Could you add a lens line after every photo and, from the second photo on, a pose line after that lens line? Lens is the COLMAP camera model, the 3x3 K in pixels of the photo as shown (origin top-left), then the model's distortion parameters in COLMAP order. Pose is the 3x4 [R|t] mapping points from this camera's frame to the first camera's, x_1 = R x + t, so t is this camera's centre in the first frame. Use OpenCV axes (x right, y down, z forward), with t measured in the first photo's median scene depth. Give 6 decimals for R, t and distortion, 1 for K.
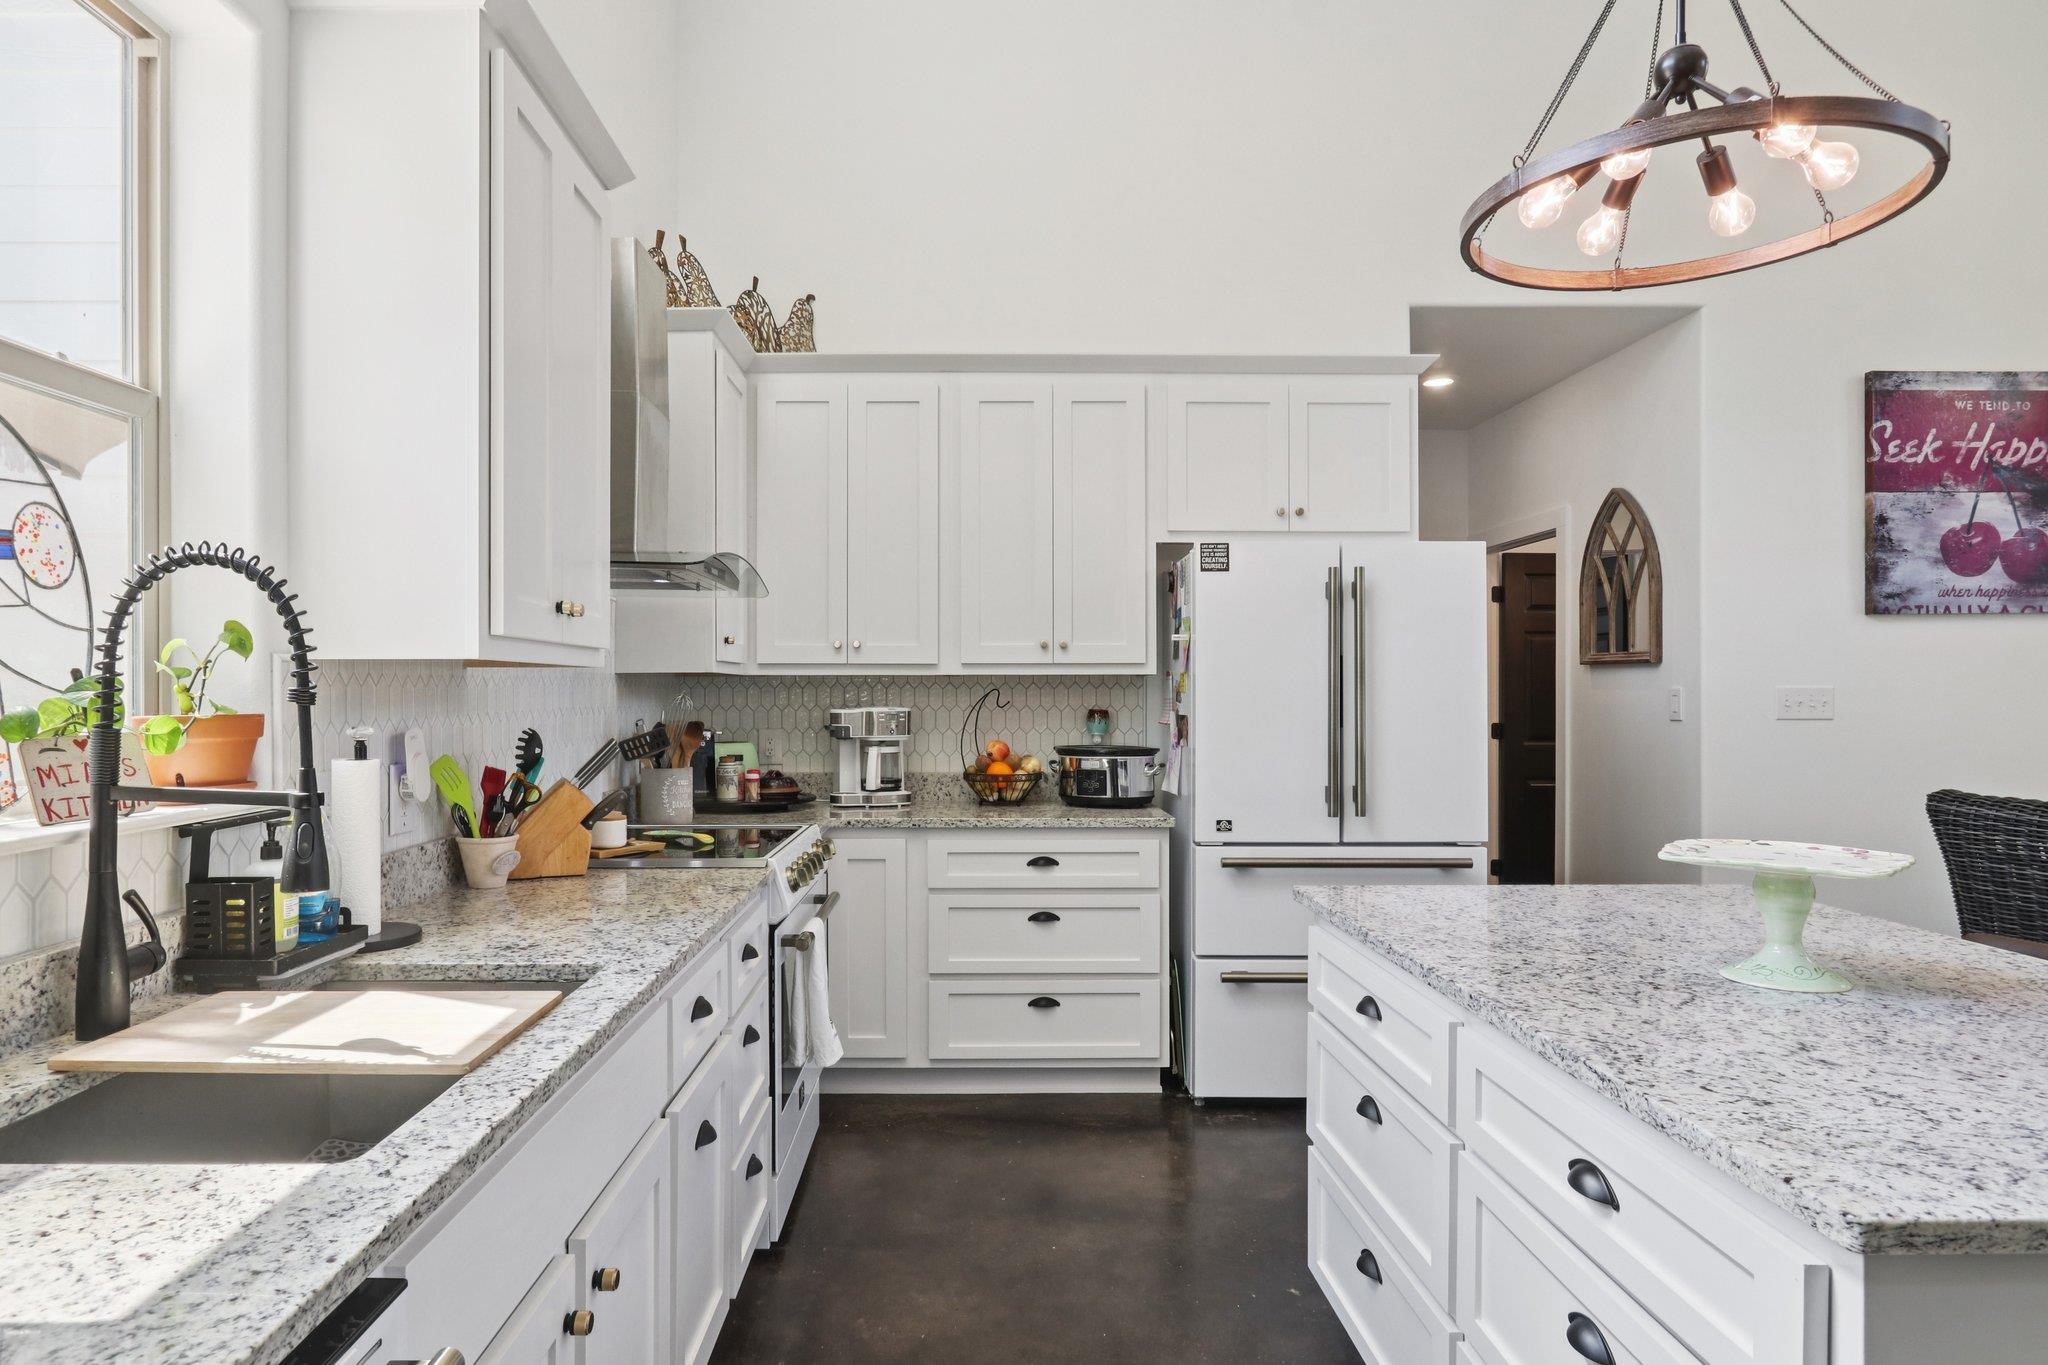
lens RADIAL K [[1191.5, 0, 979.3], [0, 1191.5, 695.4], [0, 0, 1]] dist [-0.016665, 0.008763]
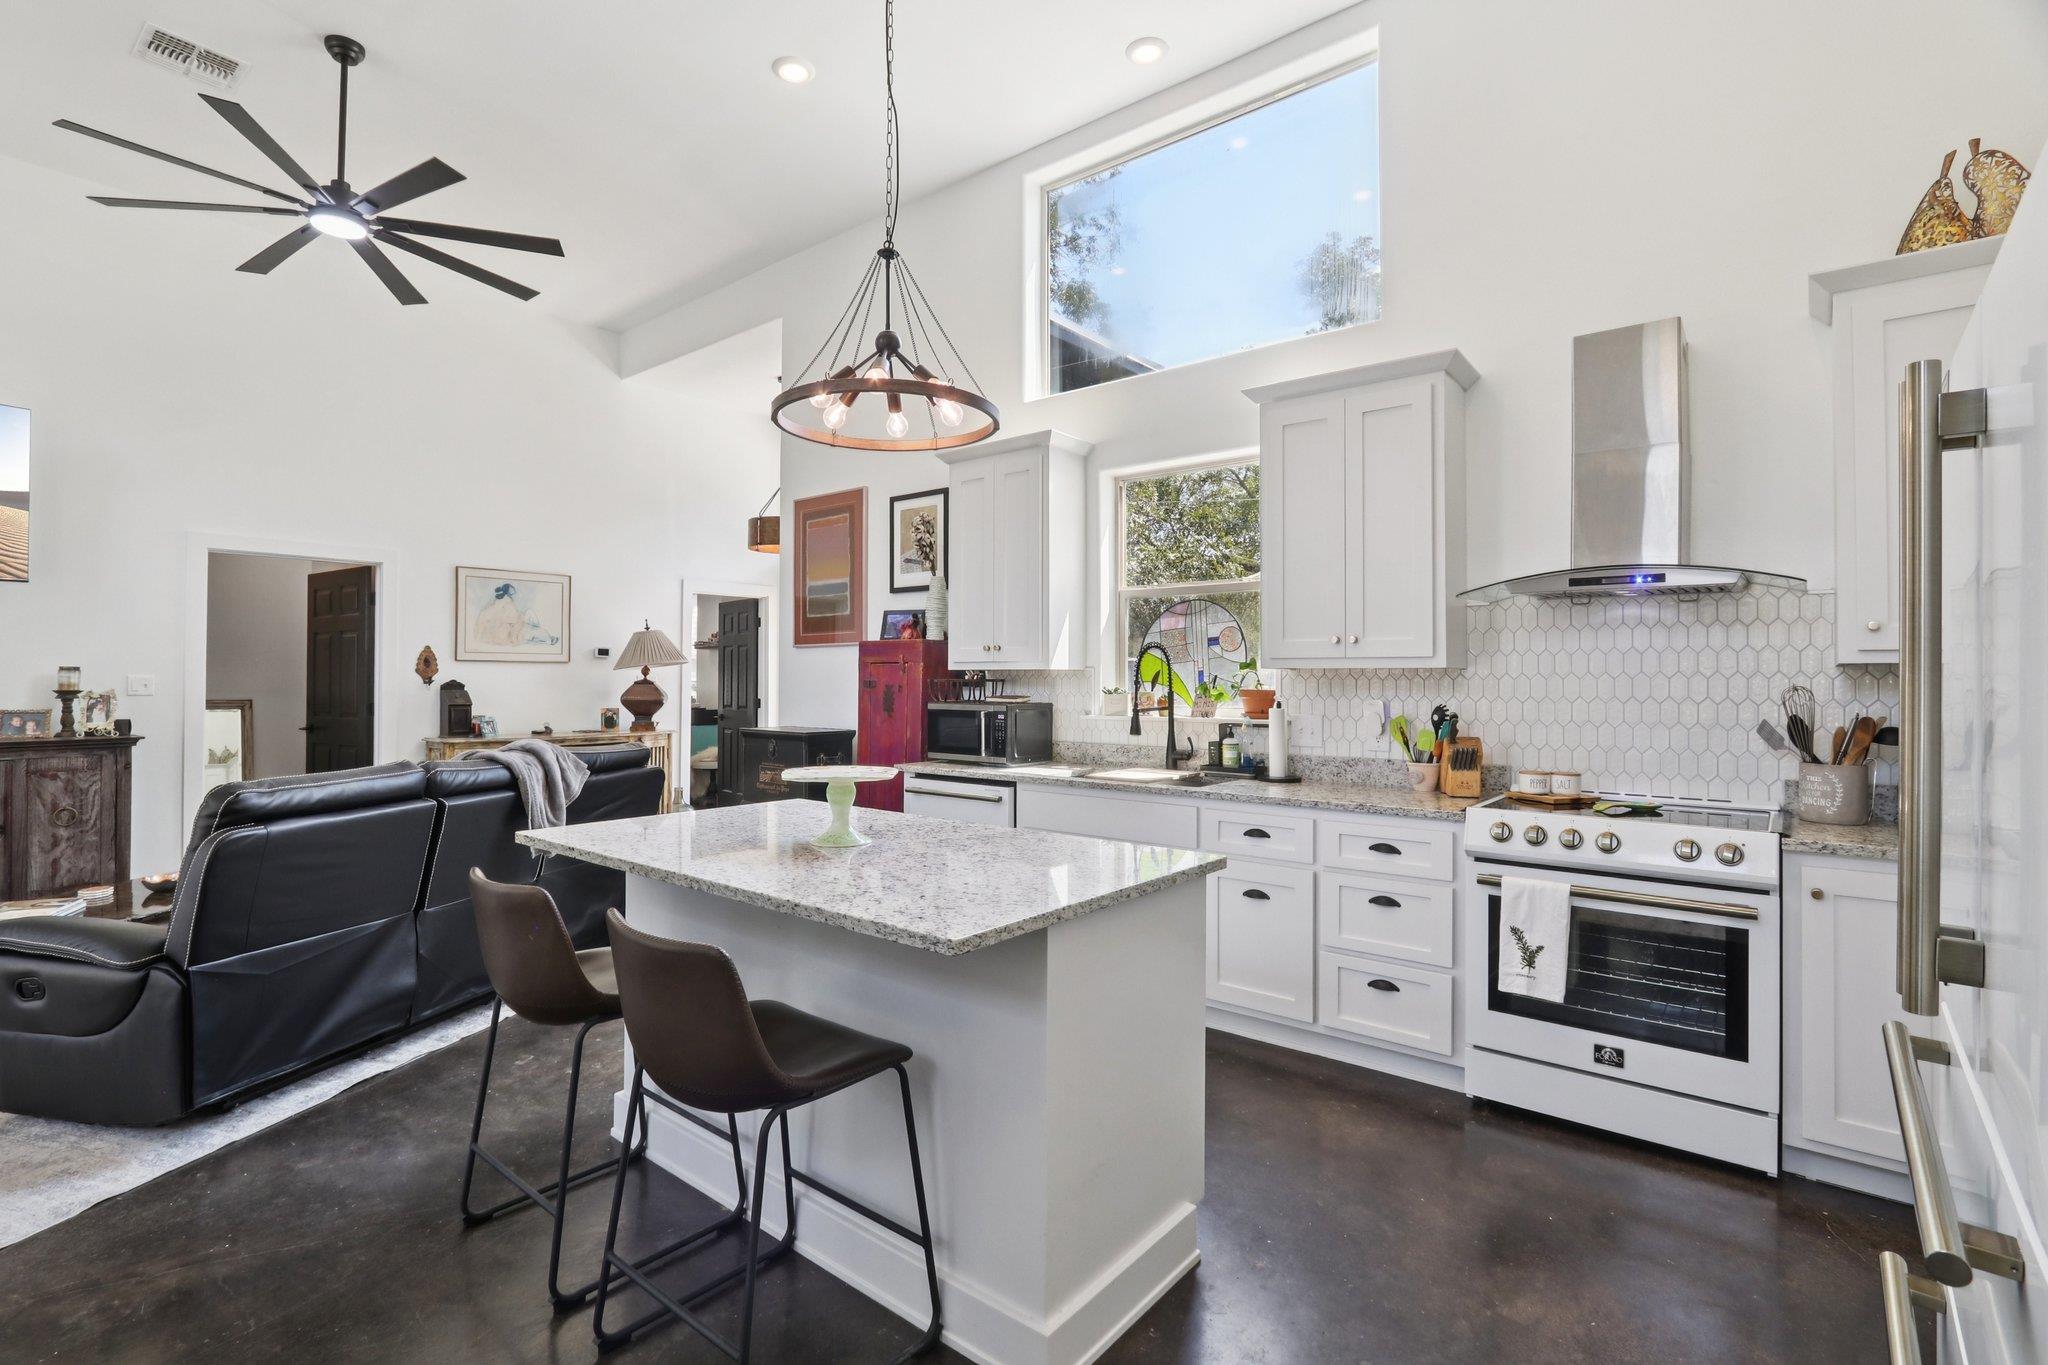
lens RADIAL K [[959.0, 0, 992.6], [0, 959.0, 663.4], [0, 0, 1]] dist [-0.016832, 0.004188]
pose [[-0.652553, -0.014055, -0.757613, 0.613718], [-0.003800, 0.999876, -0.015276, -0.004276], [0.757733, -0.007090, -0.652526, 0.798311]]
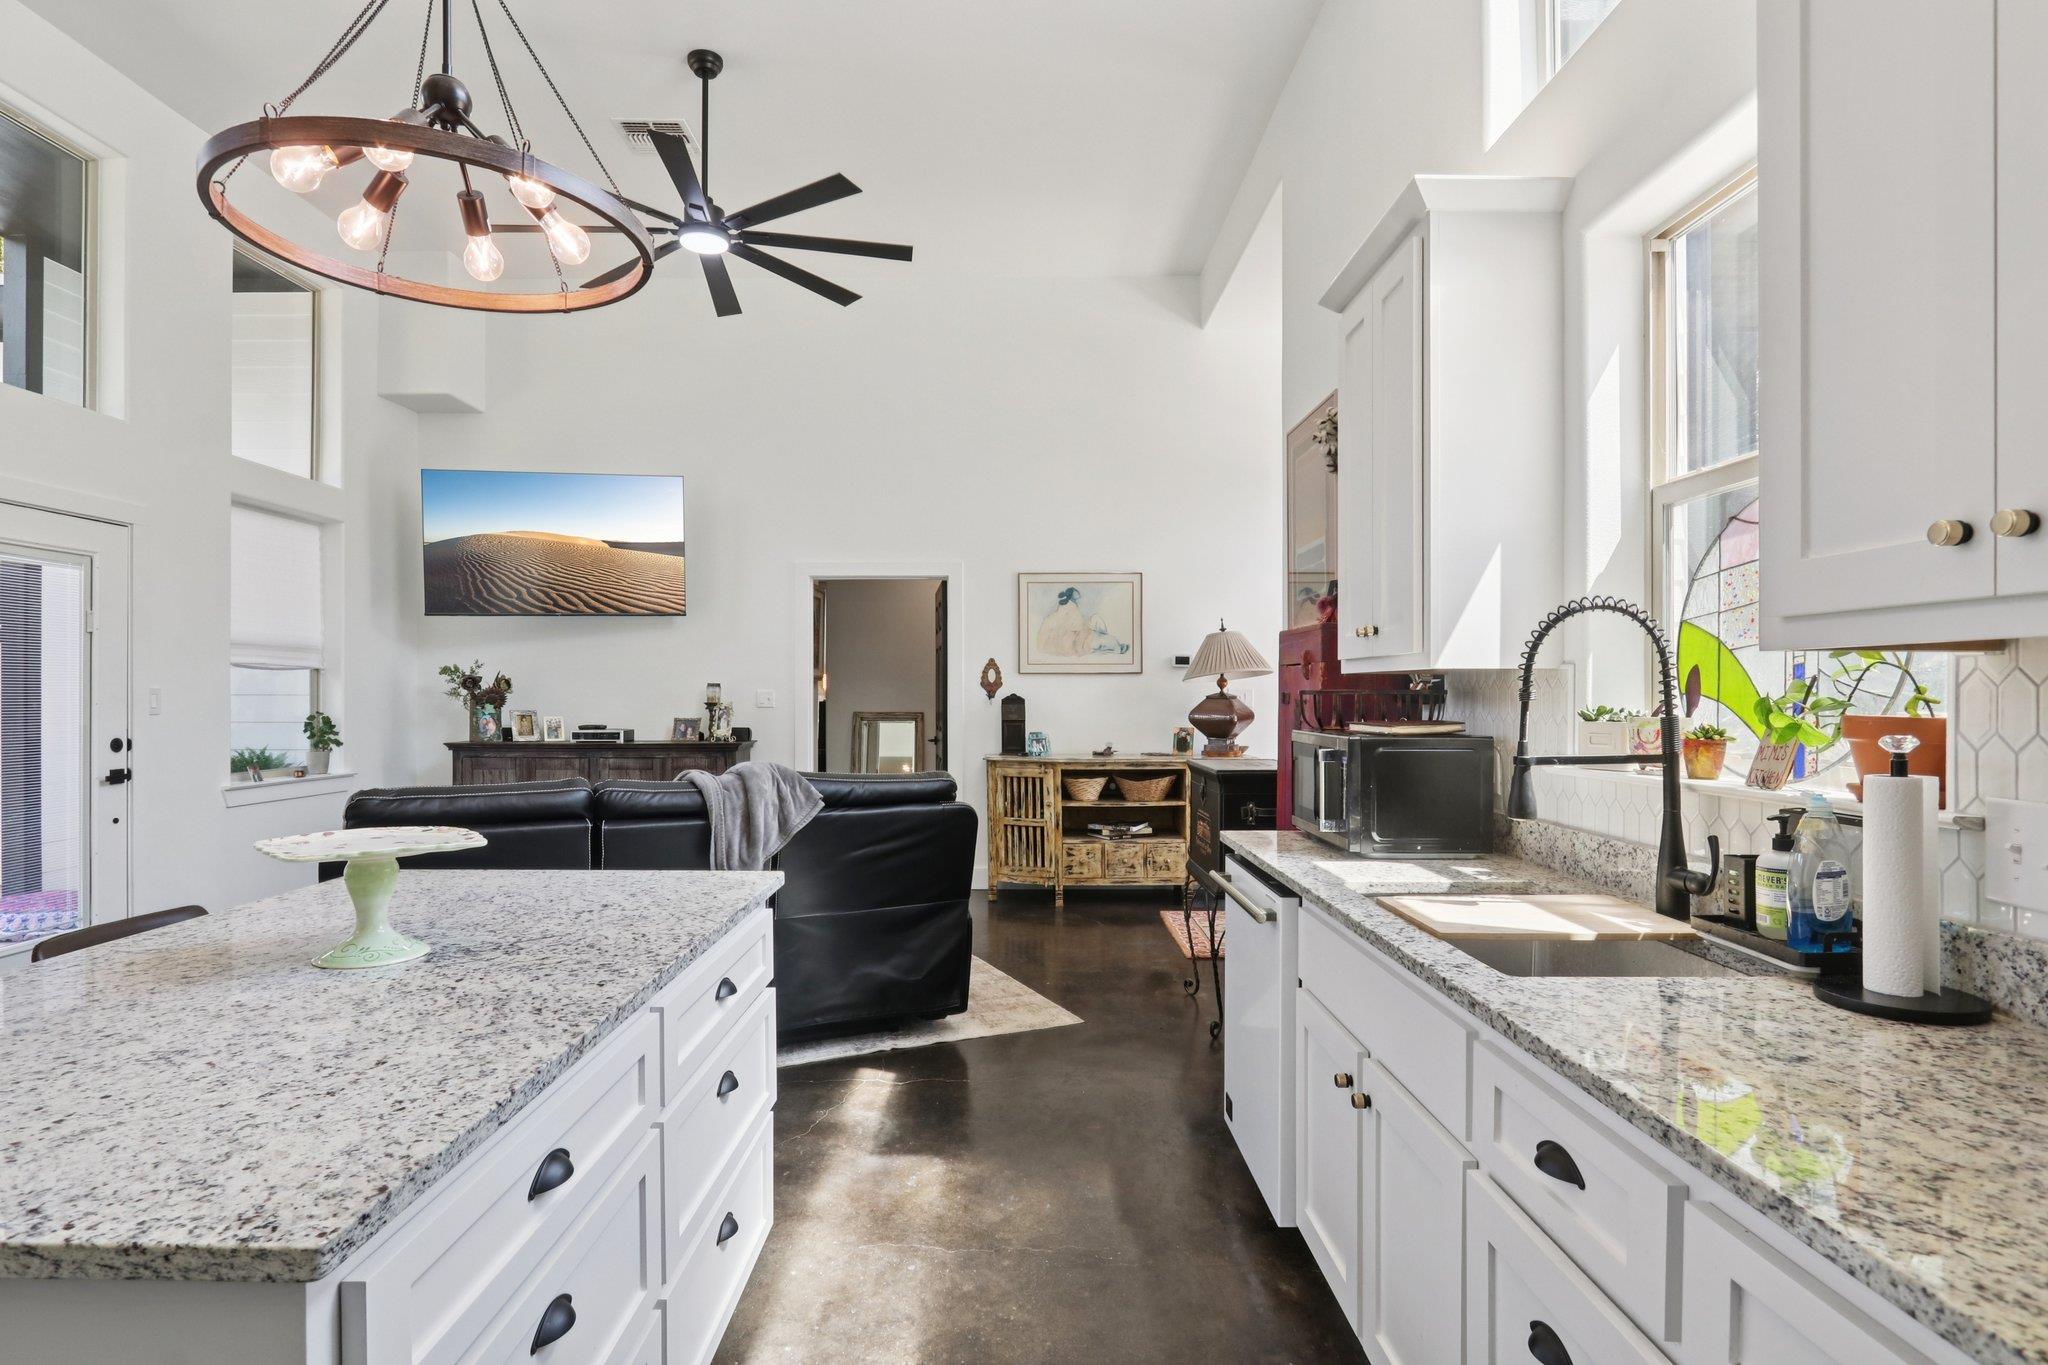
lens RADIAL K [[1035.8, 0, 997.1], [0, 1035.8, 695.9], [0, 0, 1]] dist [-0.020051, 0.003437]
pose [[-0.999839, 0.000217, 0.017969, 0.032933], [0.000300, 0.999989, 0.004610, -0.002037], [-0.017968, 0.004615, -0.999828, 0.722651]]
